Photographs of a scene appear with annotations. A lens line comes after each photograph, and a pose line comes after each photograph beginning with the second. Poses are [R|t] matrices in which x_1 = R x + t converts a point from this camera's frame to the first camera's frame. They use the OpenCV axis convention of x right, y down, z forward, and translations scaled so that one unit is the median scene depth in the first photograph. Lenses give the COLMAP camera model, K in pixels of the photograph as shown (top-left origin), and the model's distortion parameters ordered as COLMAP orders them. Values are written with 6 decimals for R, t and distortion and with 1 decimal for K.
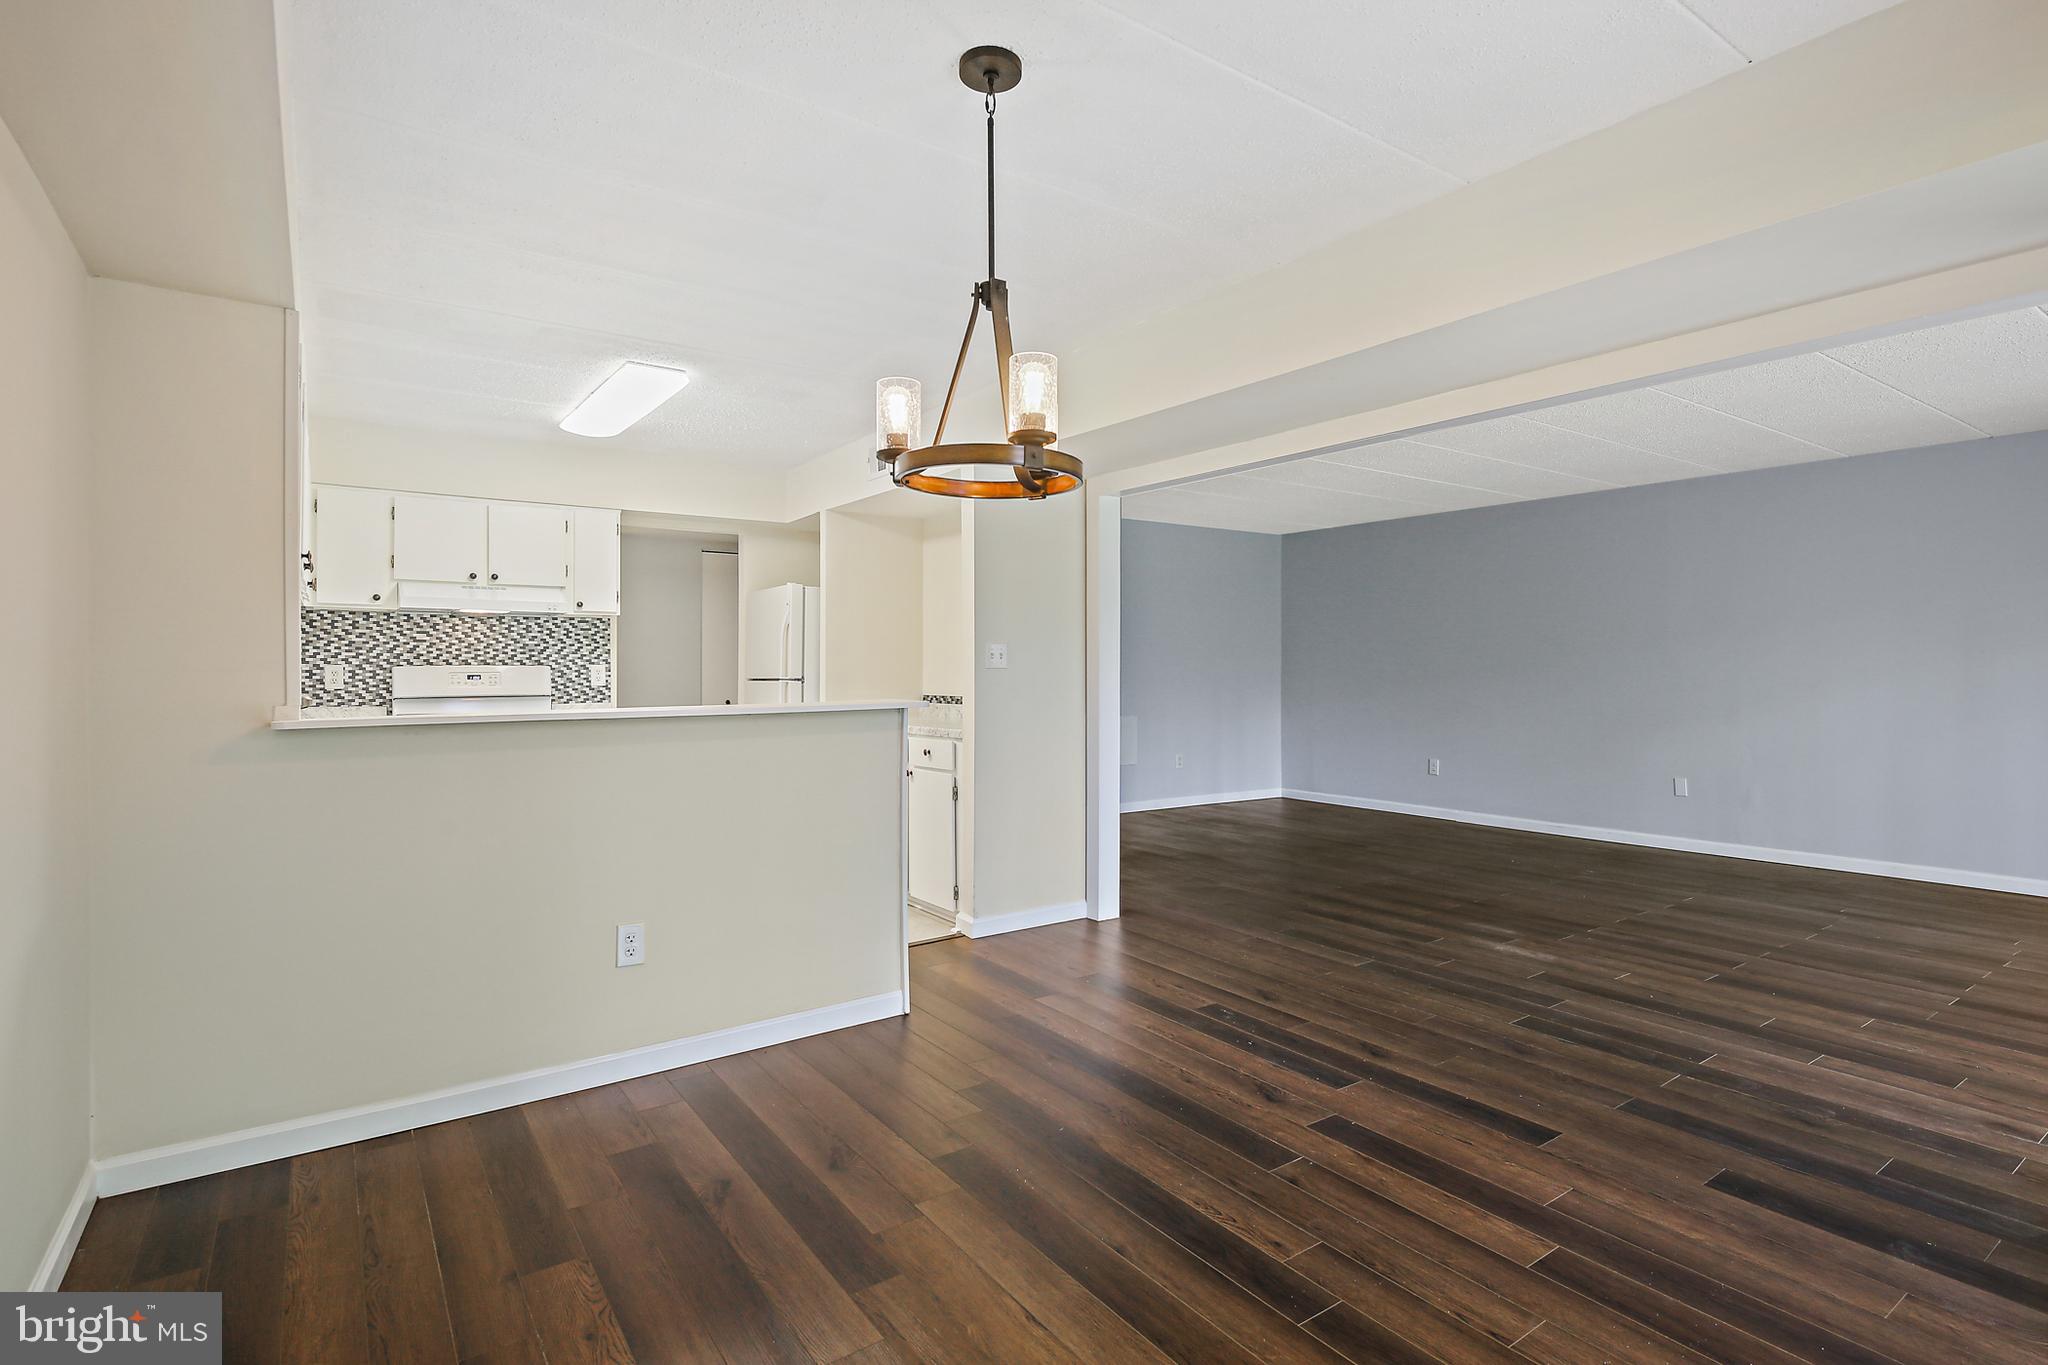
lens RADIAL K [[1002.2, 0, 1021.8], [0, 1002.2, 660.0], [0, 0, 1]] dist [-0.000584, -0.000831]
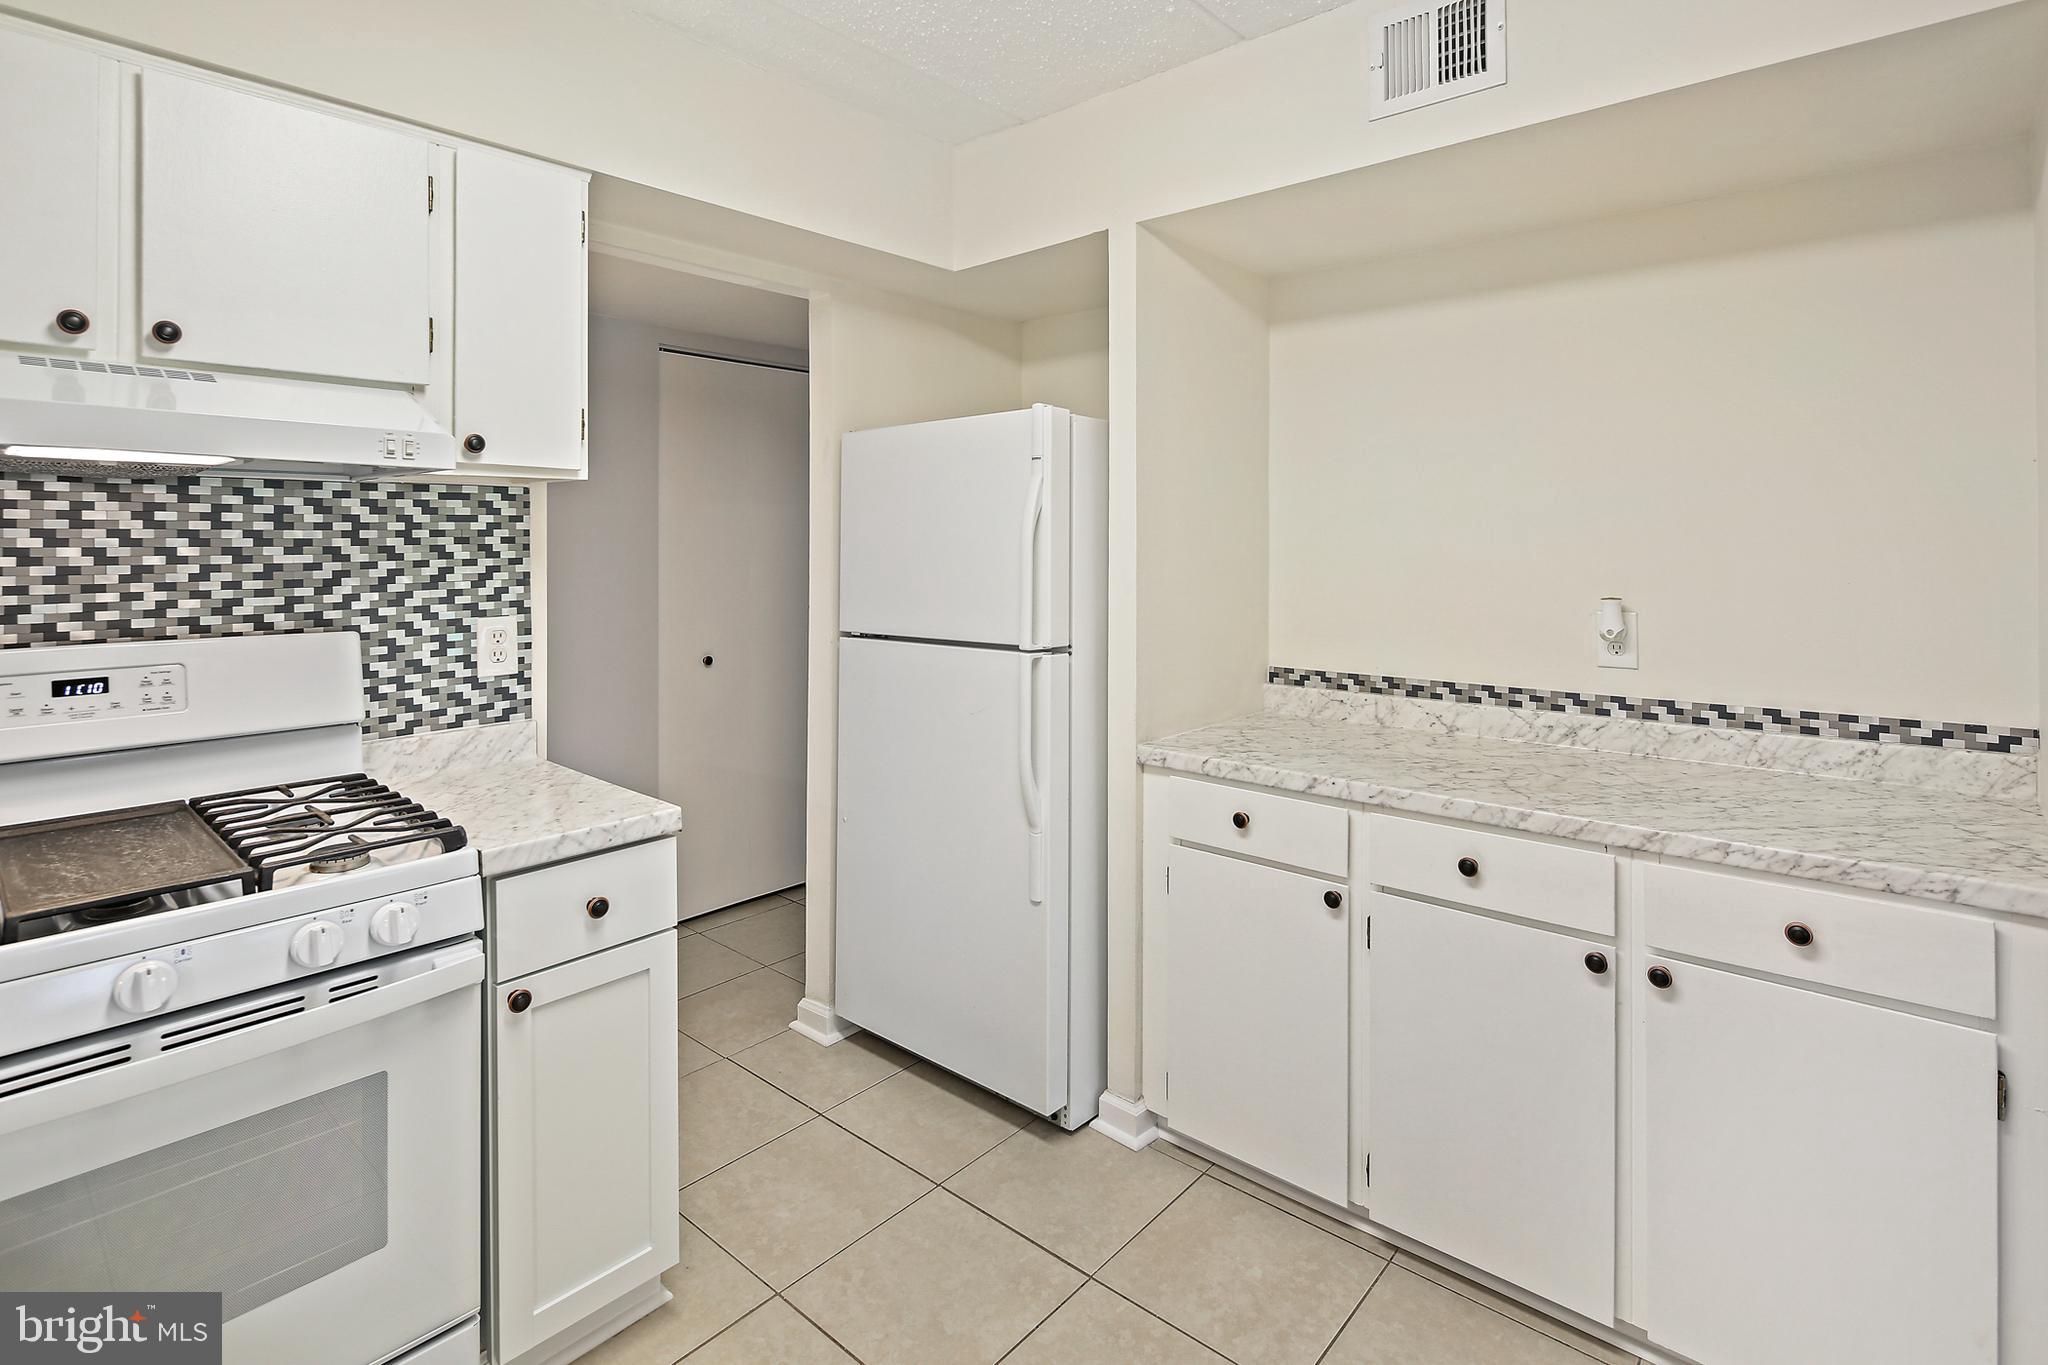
lens RADIAL K [[1004.8, 0, 1021.7], [0, 1004.8, 541.7], [0, 0, 1]] dist [-0.002335, -0.001311]
pose [[0.970900, 0.001609, 0.239478, -0.338835], [-0.003460, 0.999967, 0.007312, -0.026376], [-0.239459, -0.007928, 0.970874, 0.629553]]
